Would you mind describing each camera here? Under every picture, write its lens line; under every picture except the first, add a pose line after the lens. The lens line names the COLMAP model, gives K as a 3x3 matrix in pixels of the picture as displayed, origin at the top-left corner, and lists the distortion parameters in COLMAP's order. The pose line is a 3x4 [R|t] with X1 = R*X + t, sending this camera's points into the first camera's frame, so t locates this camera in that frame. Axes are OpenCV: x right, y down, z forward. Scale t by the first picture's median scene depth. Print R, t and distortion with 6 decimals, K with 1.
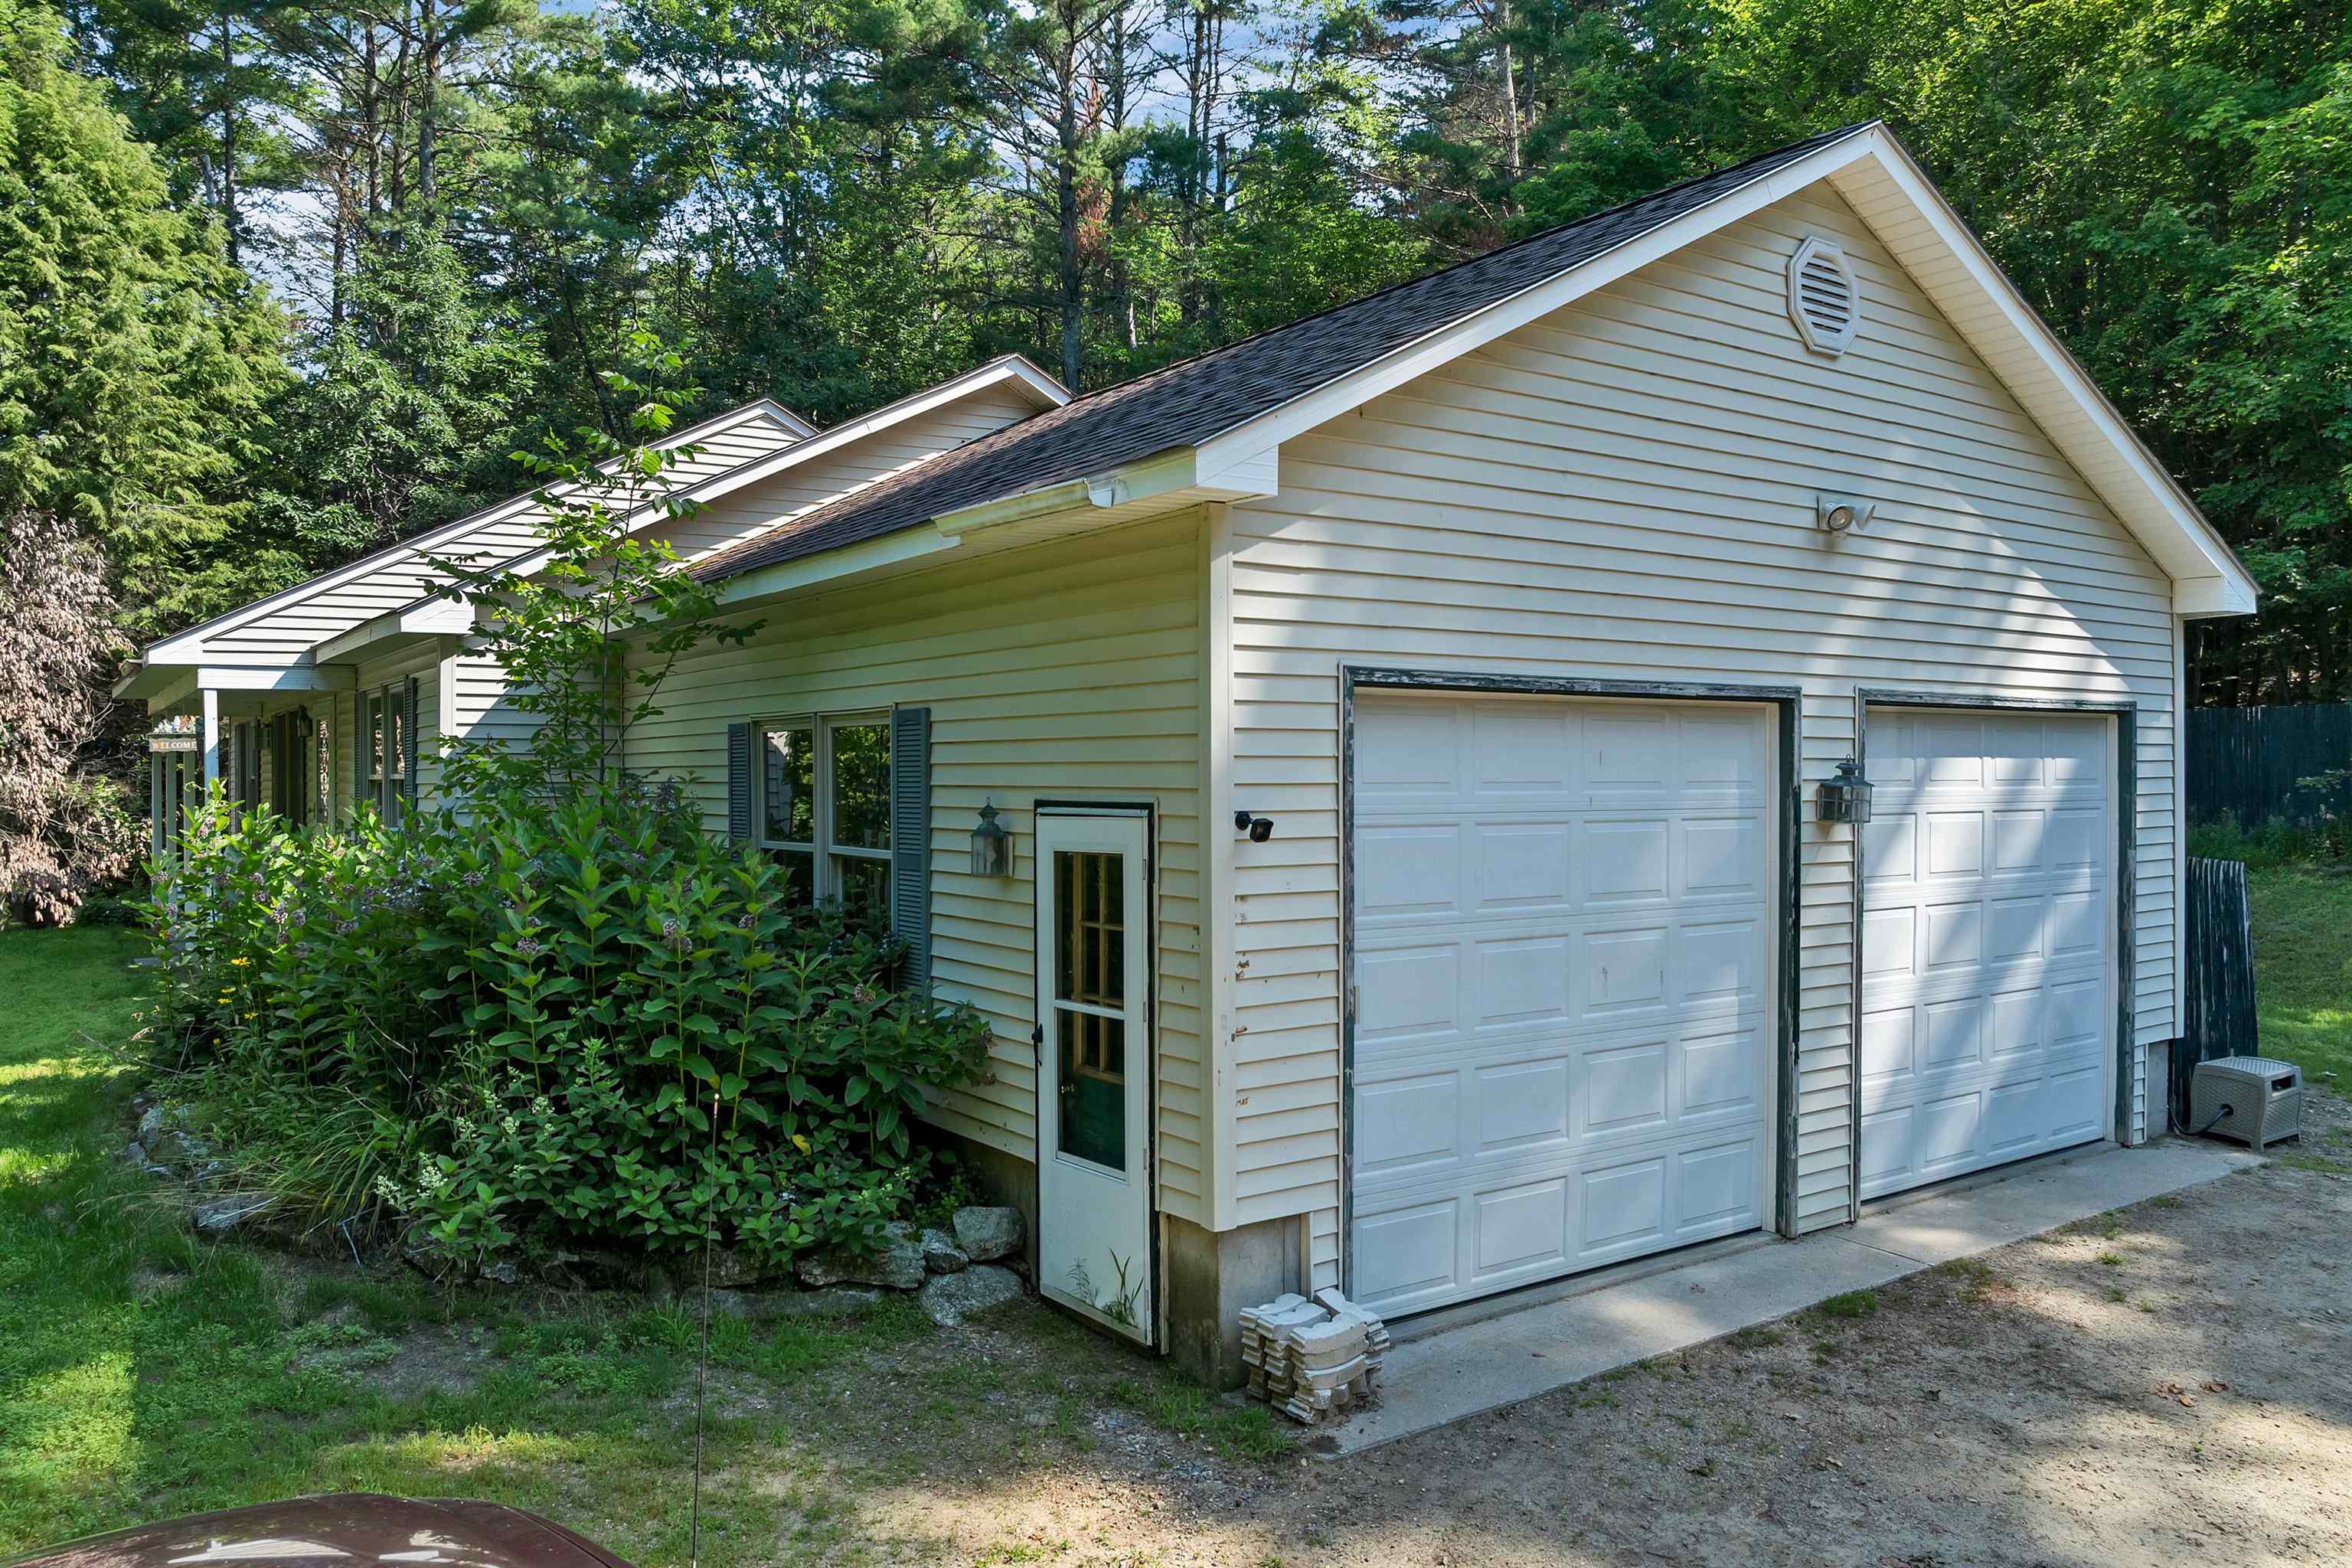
lens RADIAL K [[1701.2, 0, 1176.0], [0, 1701.2, 784.0], [0, 0, 1]] dist [-0.036772, 0.004116]
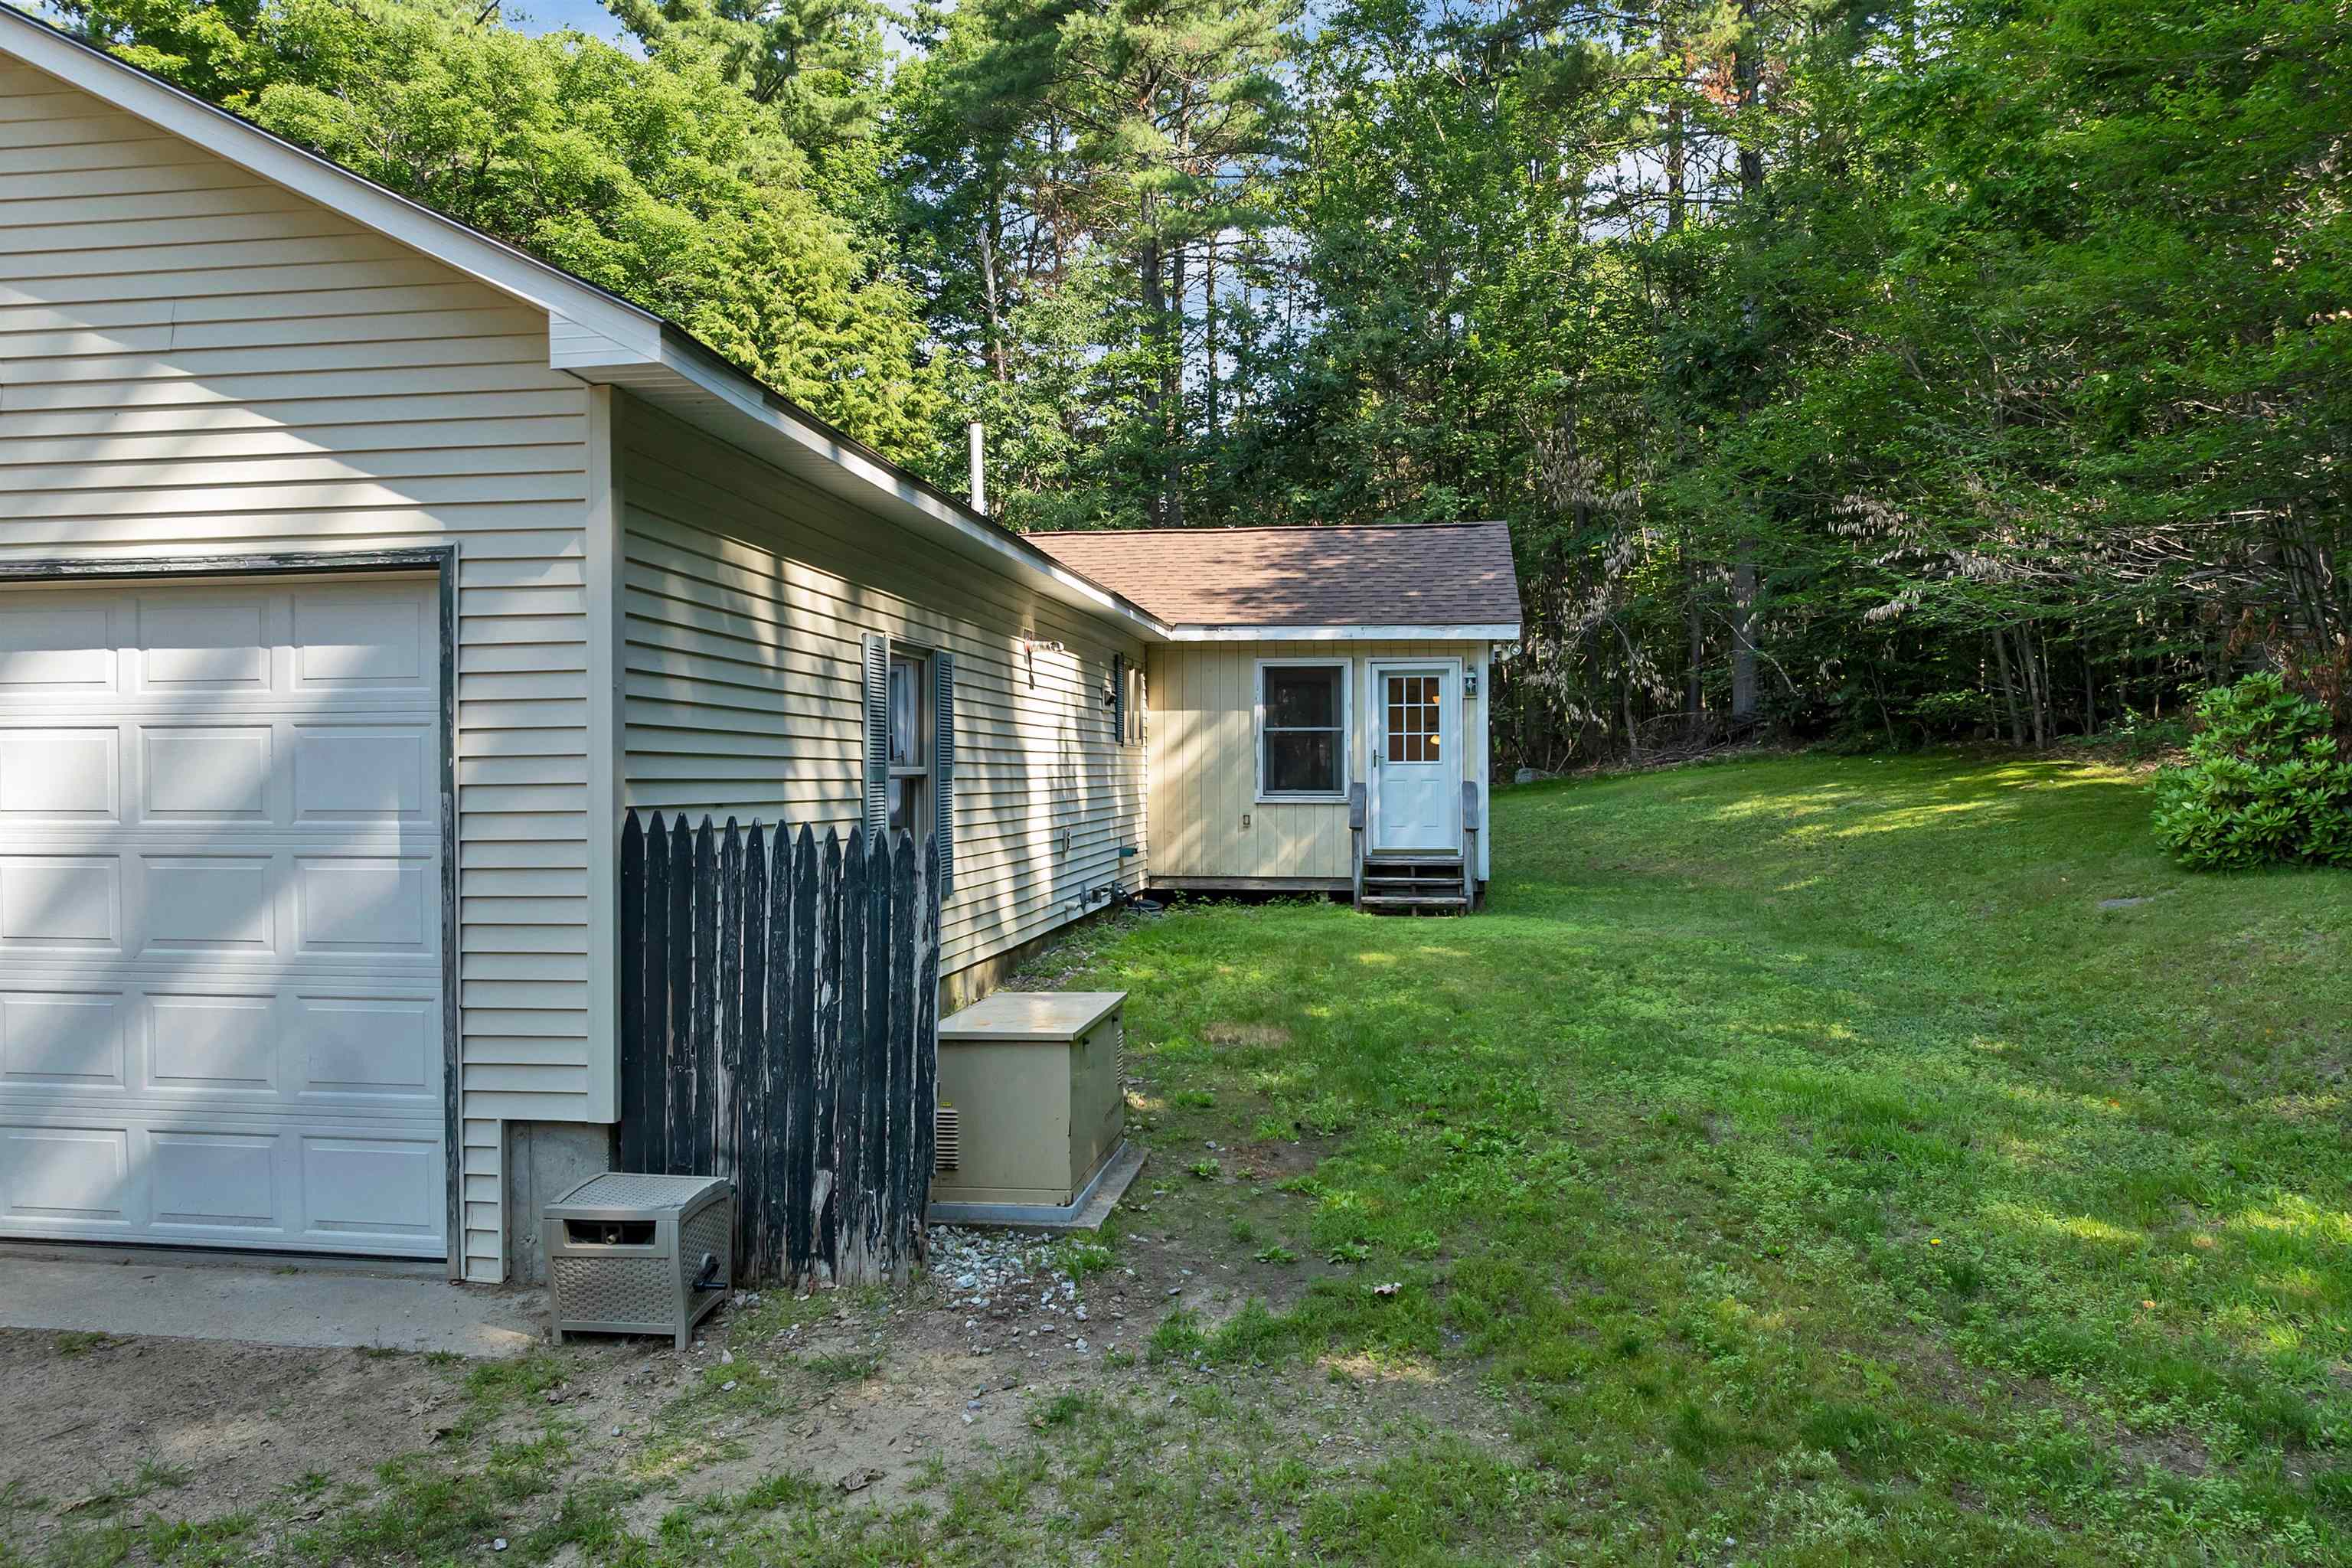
lens RADIAL K [[1701.2, 0, 1176.0], [0, 1701.2, 784.0], [0, 0, 1]] dist [-0.036772, 0.004116]
pose [[0.735393, 0.005036, -0.677622, 1.217701], [-0.000889, 0.999979, 0.006467, 0.033483], [0.677640, -0.004154, 0.735382, 0.758331]]
